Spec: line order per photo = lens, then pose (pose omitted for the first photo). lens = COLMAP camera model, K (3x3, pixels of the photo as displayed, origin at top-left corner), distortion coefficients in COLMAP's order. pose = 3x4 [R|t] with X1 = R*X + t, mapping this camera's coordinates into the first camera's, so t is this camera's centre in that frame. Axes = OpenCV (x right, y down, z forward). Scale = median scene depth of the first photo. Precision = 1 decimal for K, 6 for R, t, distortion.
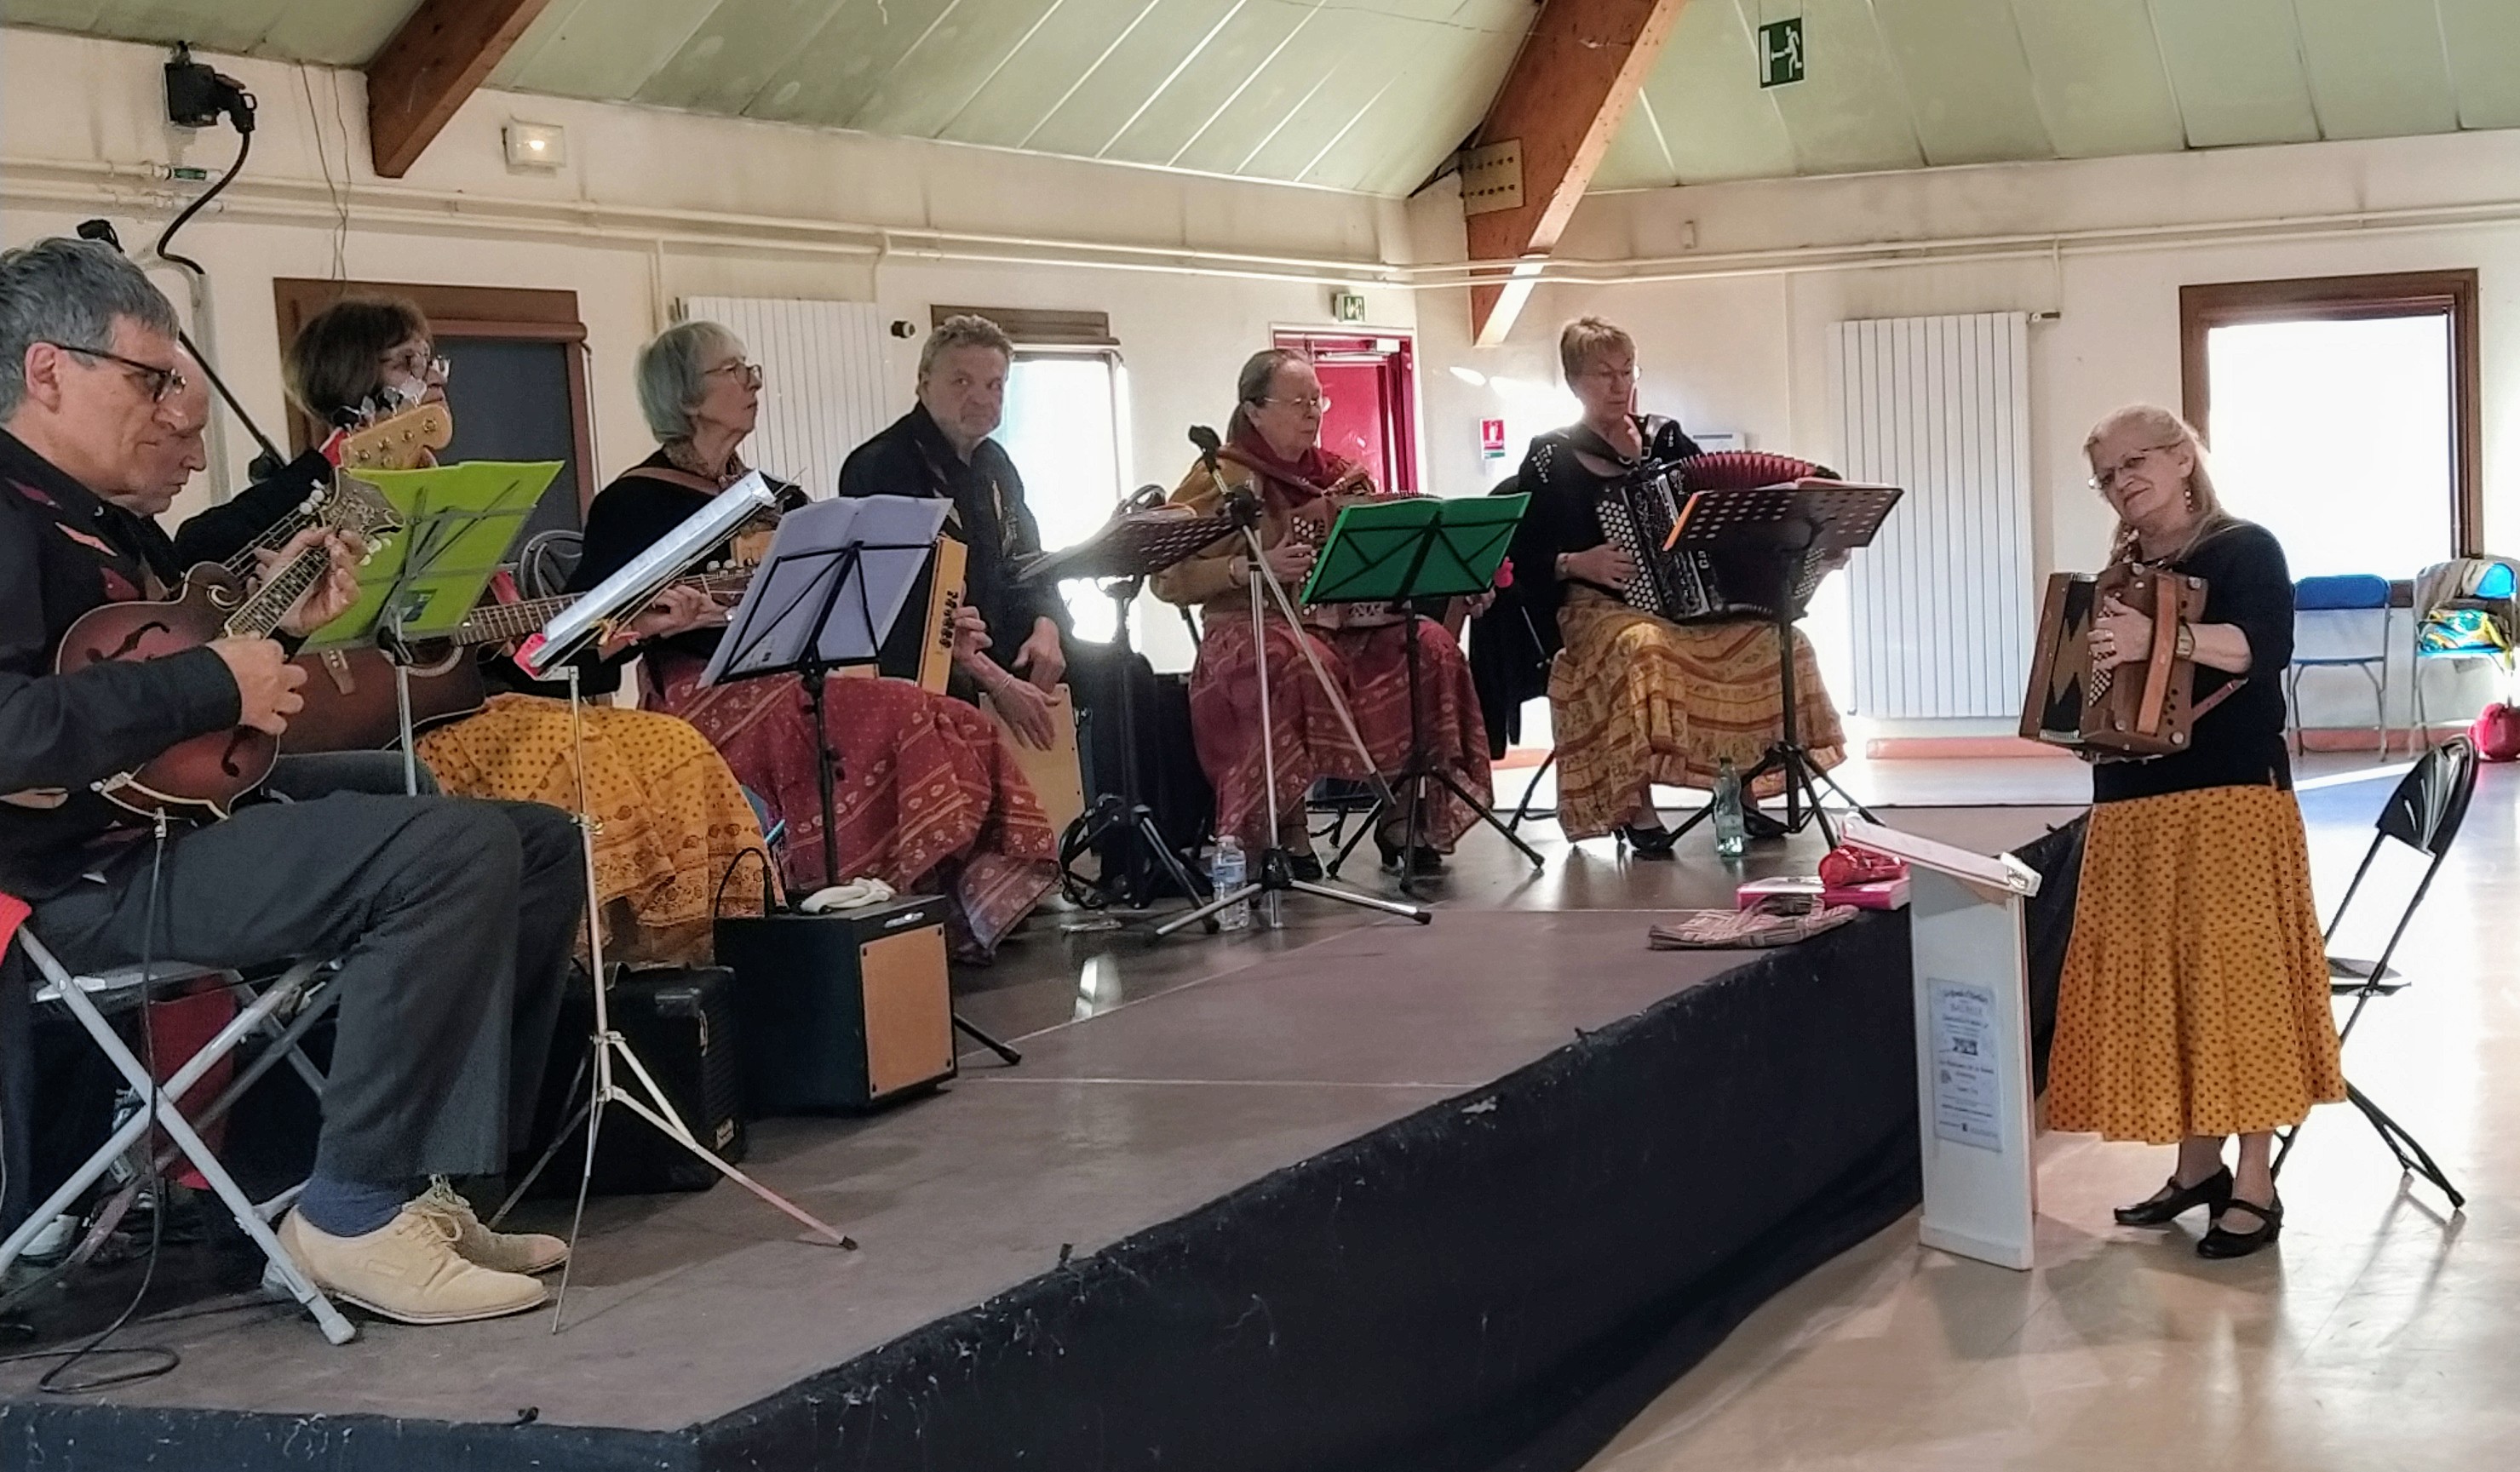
lens RADIAL K [[3775.2, 0, 1605.3], [0, 3775.2, 738.1], [0, 0, 1]] dist [0.022560, -0.004952]
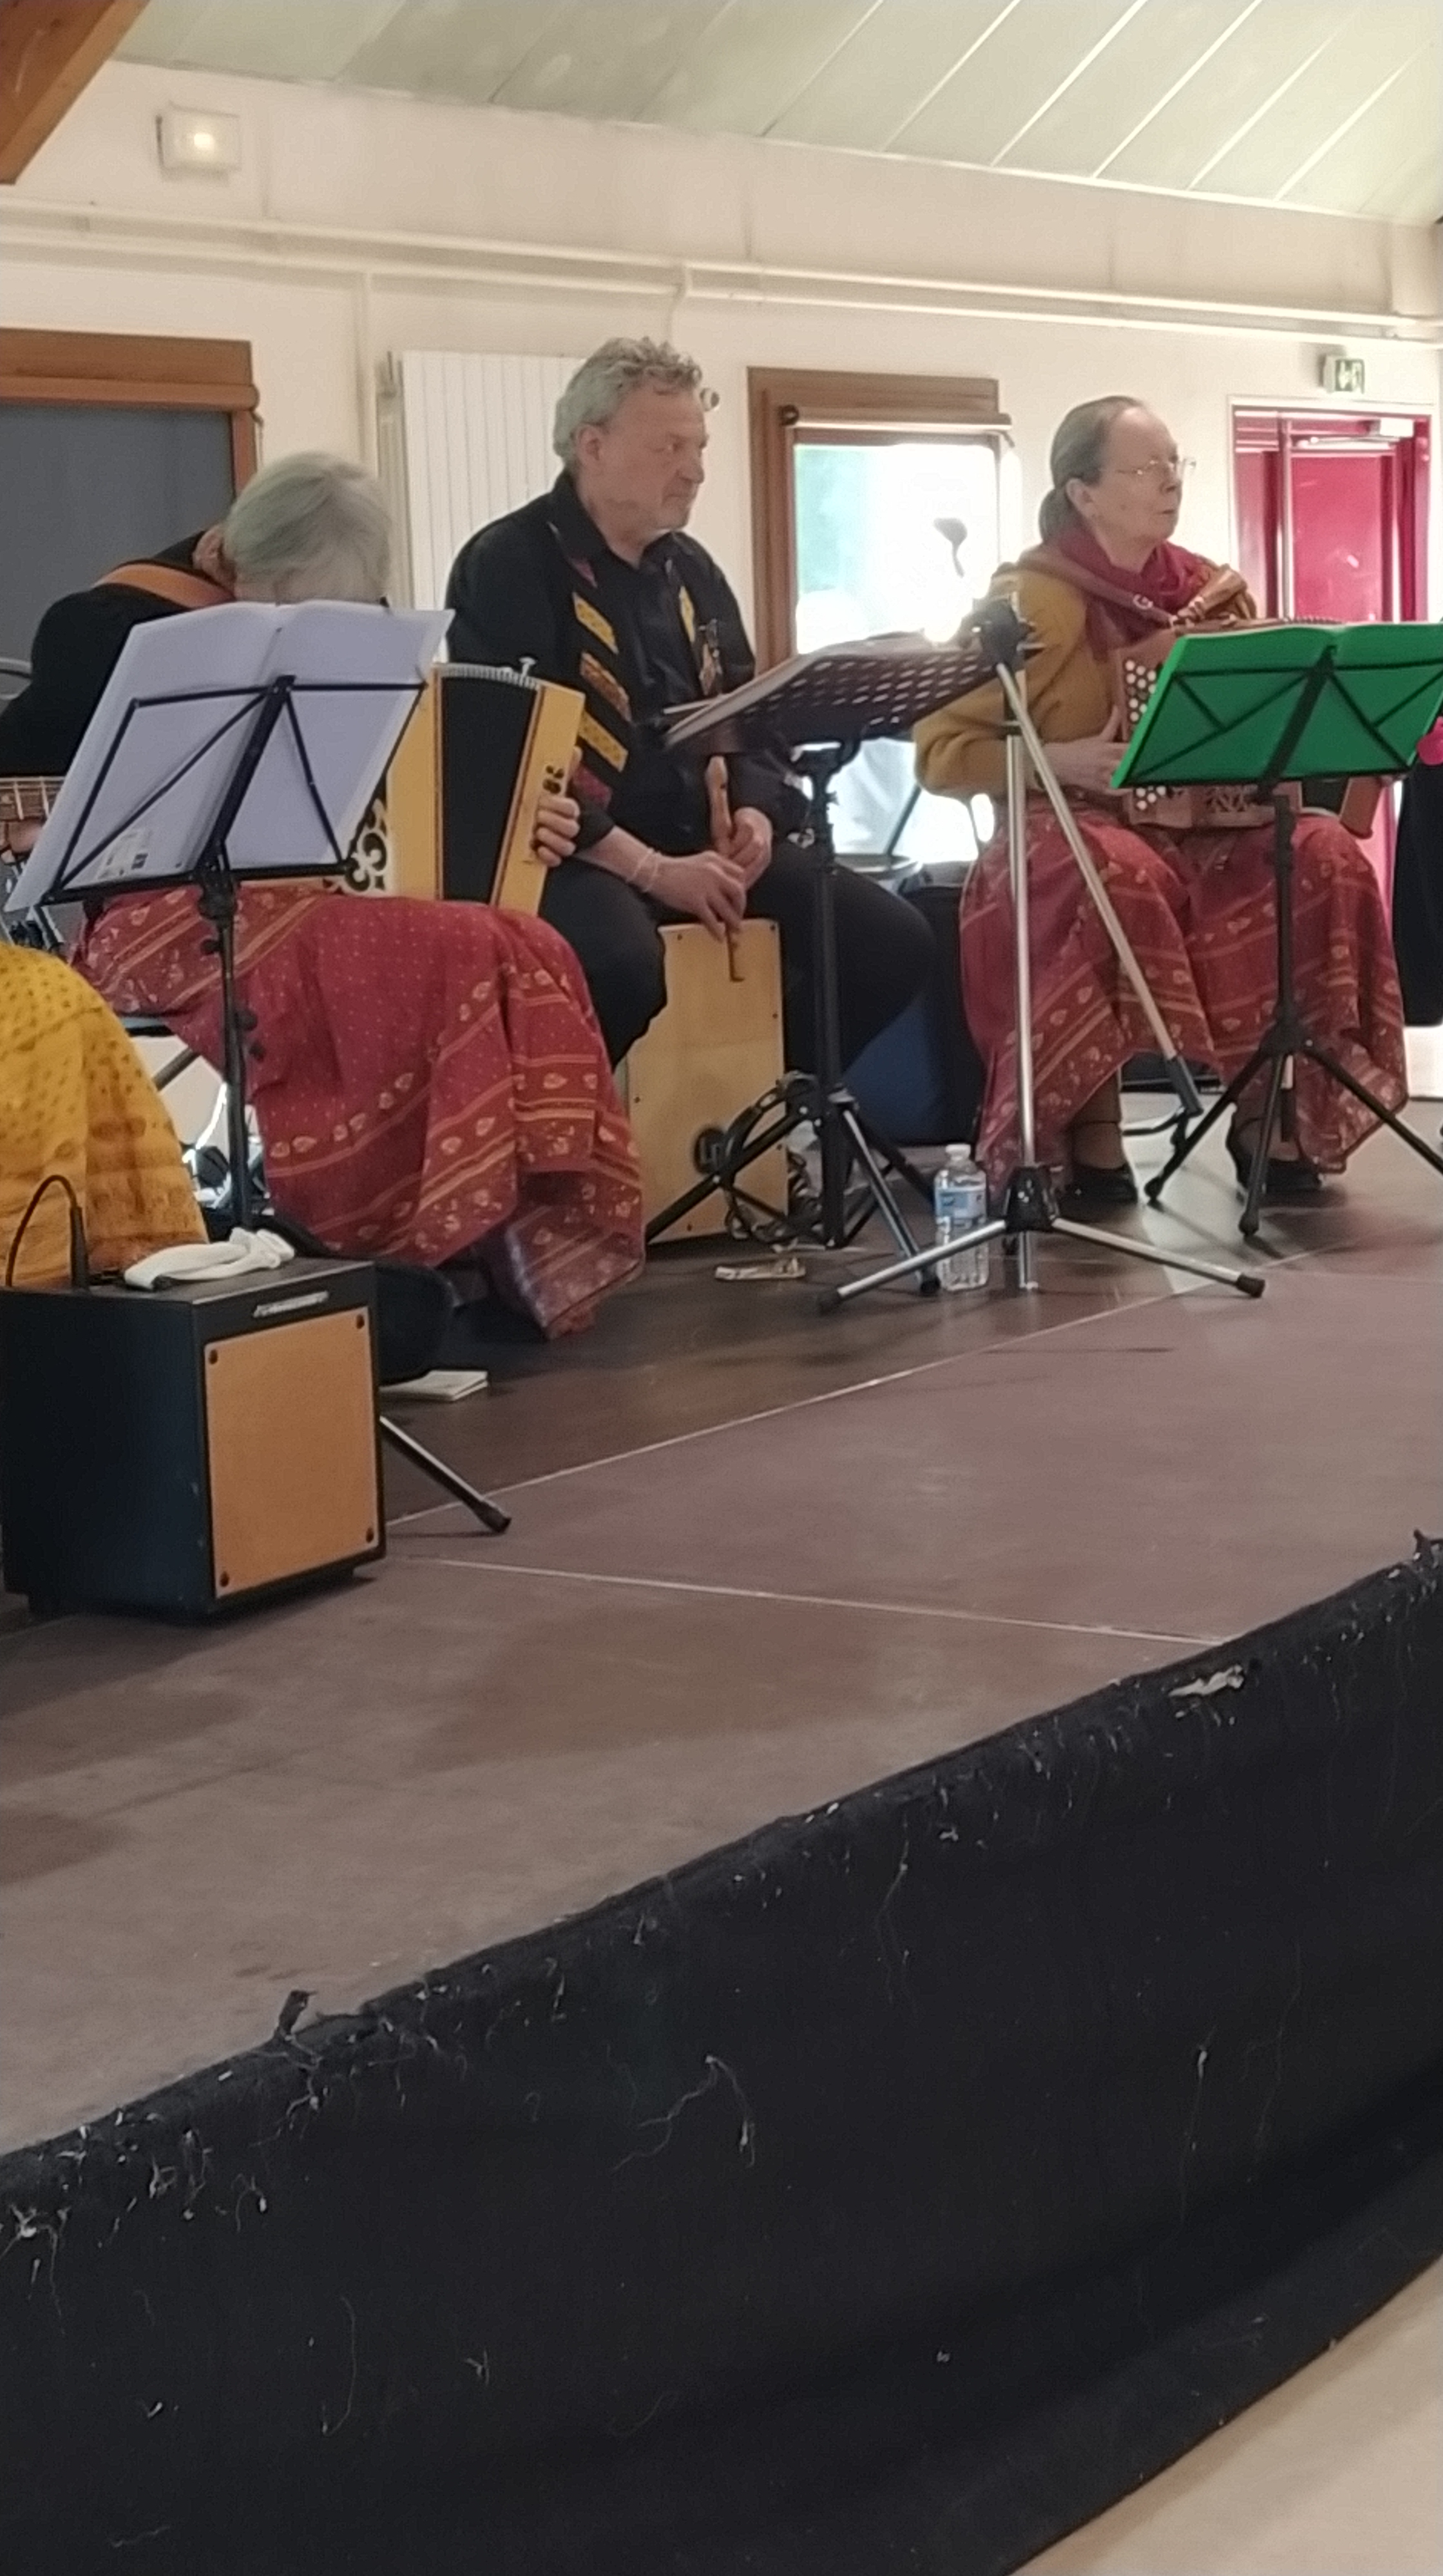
lens RADIAL K [[4436.3, 0, 671.0], [0, 4436.3, 1285.9], [0, 0, 1]] dist [0.201140, -1.064405]
pose [[0.971679, 0.043307, -0.232302, 0.027922], [-0.025027, 0.996394, 0.081071, -0.009922], [0.234976, -0.072962, 0.969259, 0.223620]]
